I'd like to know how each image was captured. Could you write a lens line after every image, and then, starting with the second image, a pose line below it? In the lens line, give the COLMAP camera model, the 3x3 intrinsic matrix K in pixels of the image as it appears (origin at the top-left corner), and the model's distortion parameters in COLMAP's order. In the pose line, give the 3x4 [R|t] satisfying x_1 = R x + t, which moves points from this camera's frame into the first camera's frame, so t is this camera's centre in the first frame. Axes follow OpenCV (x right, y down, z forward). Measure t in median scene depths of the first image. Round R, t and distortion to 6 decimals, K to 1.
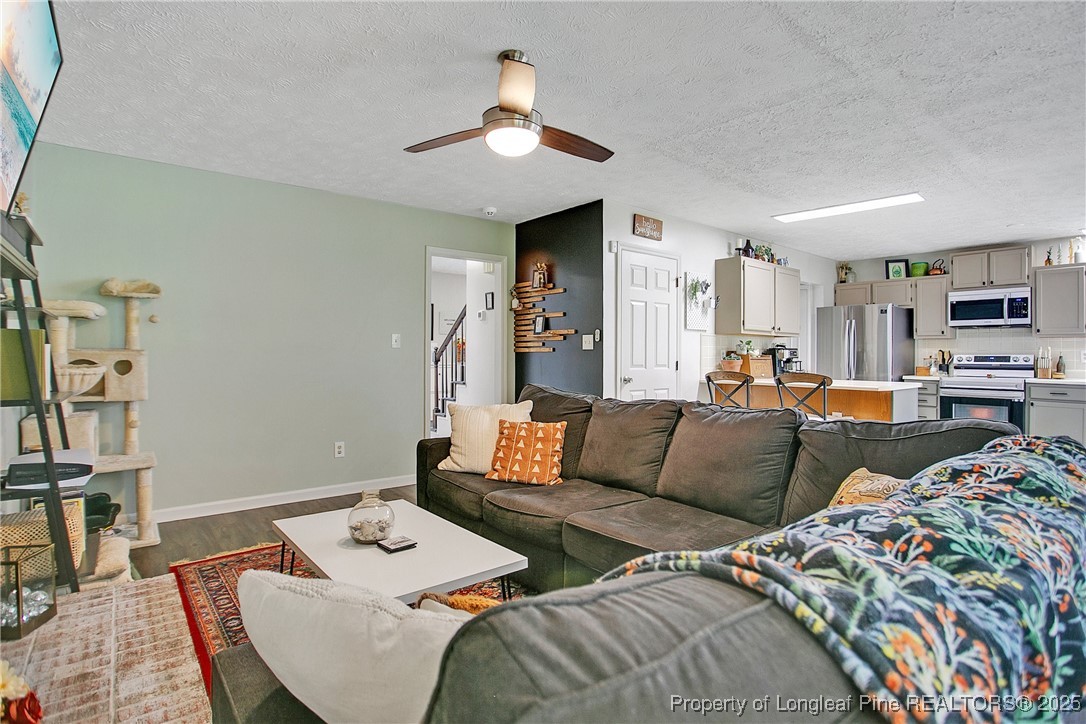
lens RADIAL K [[557.8, 0, 538.1], [0, 557.8, 361.7], [0, 0, 1]] dist [-0.050105, 0.011207]
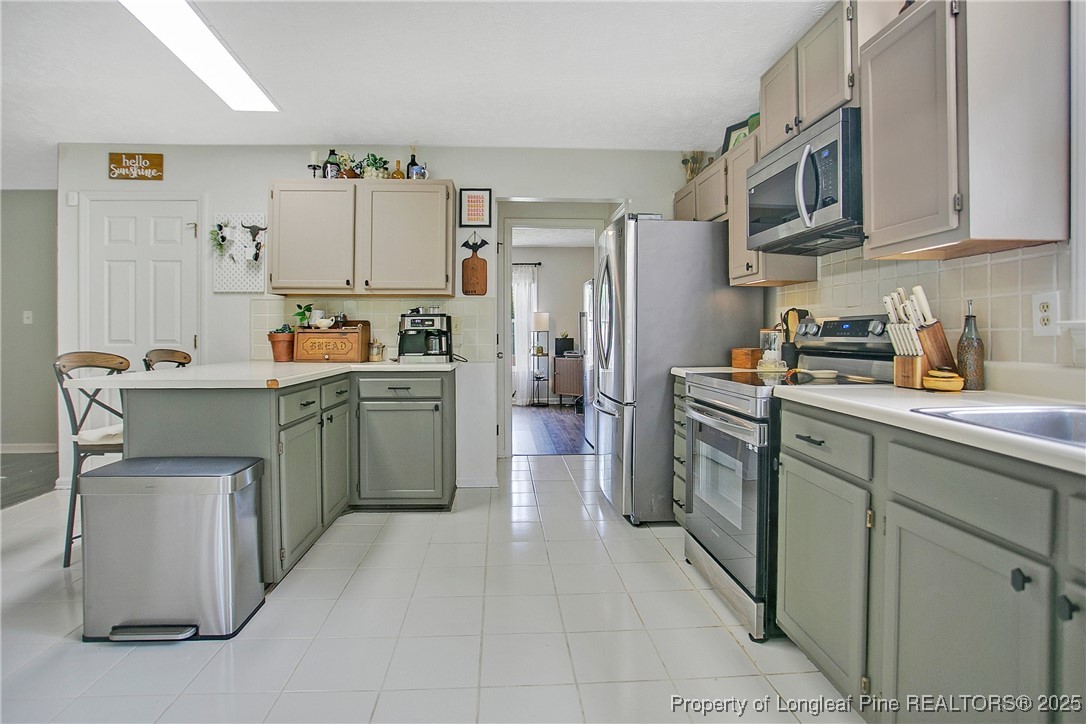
lens RADIAL K [[557.8, 0, 524.4], [0, 557.8, 337.4], [0, 0, 1]] dist [-0.050105, 0.011207]
pose [[0.802103, -0.001136, -0.597184, 0.914287], [-0.002221, 0.999986, -0.004886, 0.003431], [0.597181, 0.005246, 0.802089, 0.590778]]
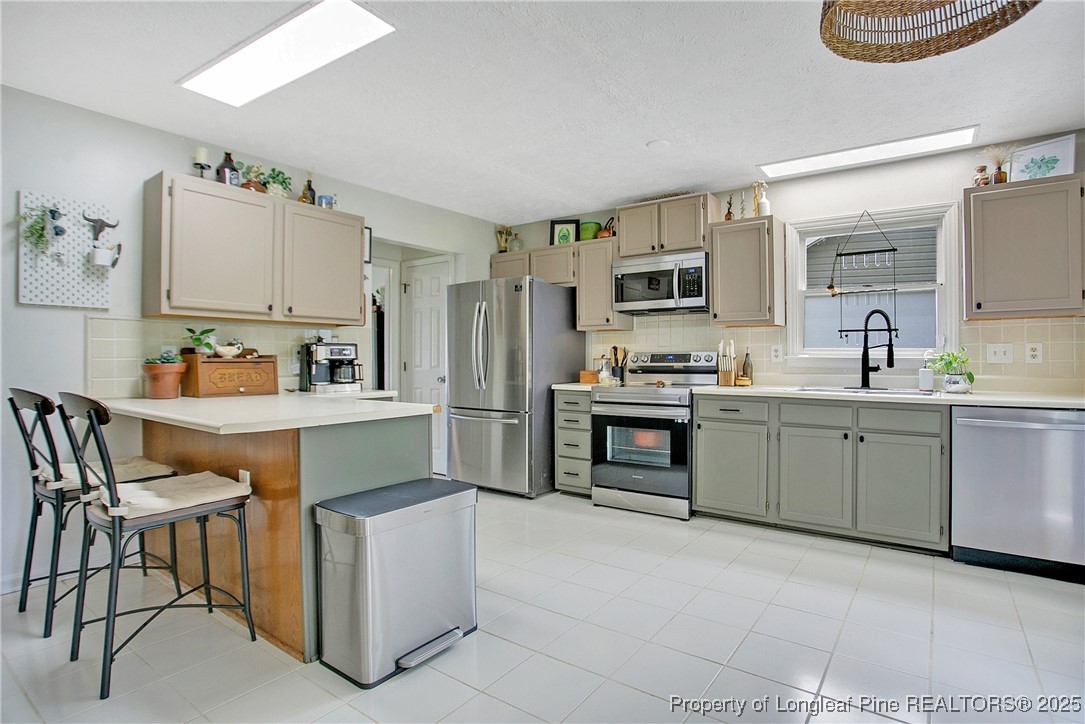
lens RADIAL K [[557.3, 0, 535.7], [0, 557.3, 359.3], [0, 0, 1]] dist [-0.050105, 0.011207]
pose [[0.971101, -0.008306, 0.238523, 0.517045], [0.011062, 0.999887, -0.010215, 0.001480], [-0.238411, 0.012559, 0.971083, 0.359379]]
